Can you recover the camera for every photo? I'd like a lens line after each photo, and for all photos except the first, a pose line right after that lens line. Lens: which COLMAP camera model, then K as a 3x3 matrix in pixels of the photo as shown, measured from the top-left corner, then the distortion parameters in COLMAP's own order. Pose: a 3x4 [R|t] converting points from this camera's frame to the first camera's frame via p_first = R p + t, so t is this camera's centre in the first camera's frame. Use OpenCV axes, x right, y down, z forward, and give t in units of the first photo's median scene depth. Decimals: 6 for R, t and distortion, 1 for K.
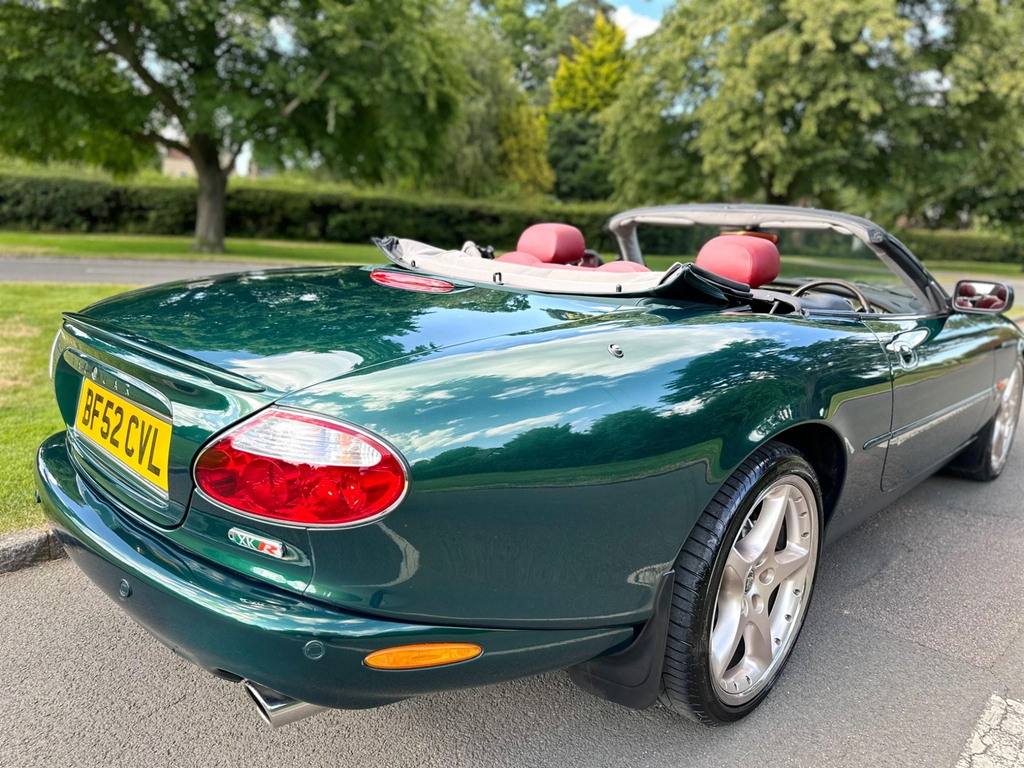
lens RADIAL K [[722.4, 0, 548.6], [0, 722.4, 382.3], [0, 0, 1]] dist [0.001875, -0.006183]
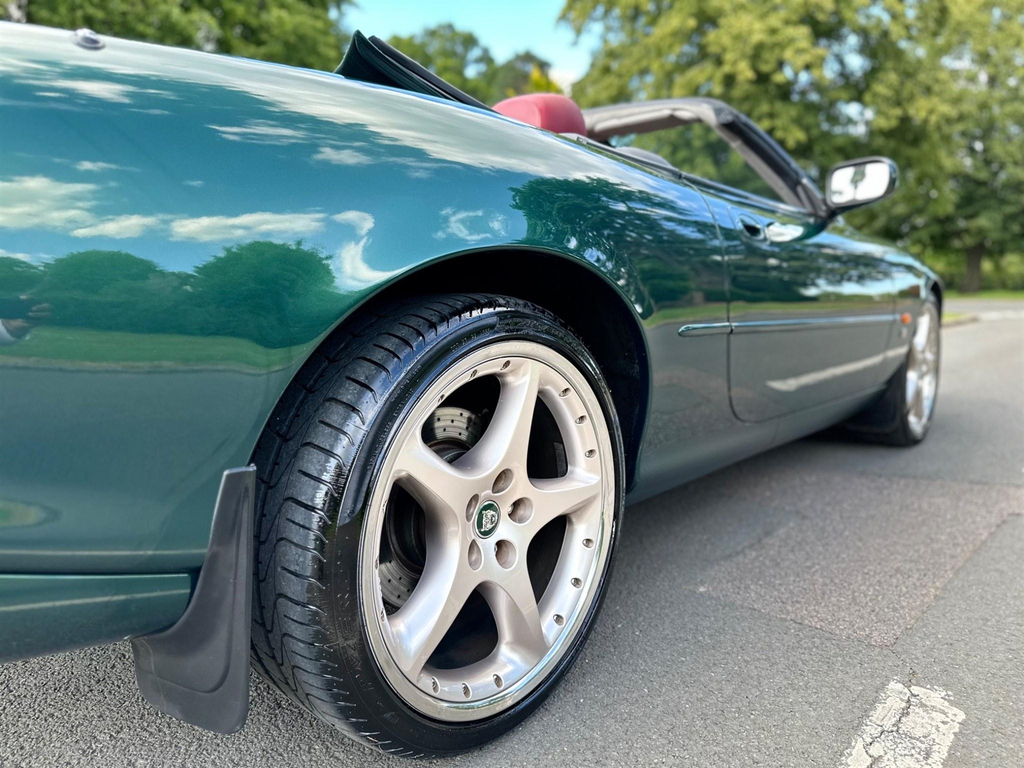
lens RADIAL K [[722.4, 0, 548.6], [0, 722.4, 382.3], [0, 0, 1]] dist [0.001875, -0.006183]
pose [[0.997267, -0.052425, 0.052061, 0.144026], [0.056213, 0.995659, -0.074184, 0.097438], [-0.047946, 0.076908, 0.995885, 0.169792]]
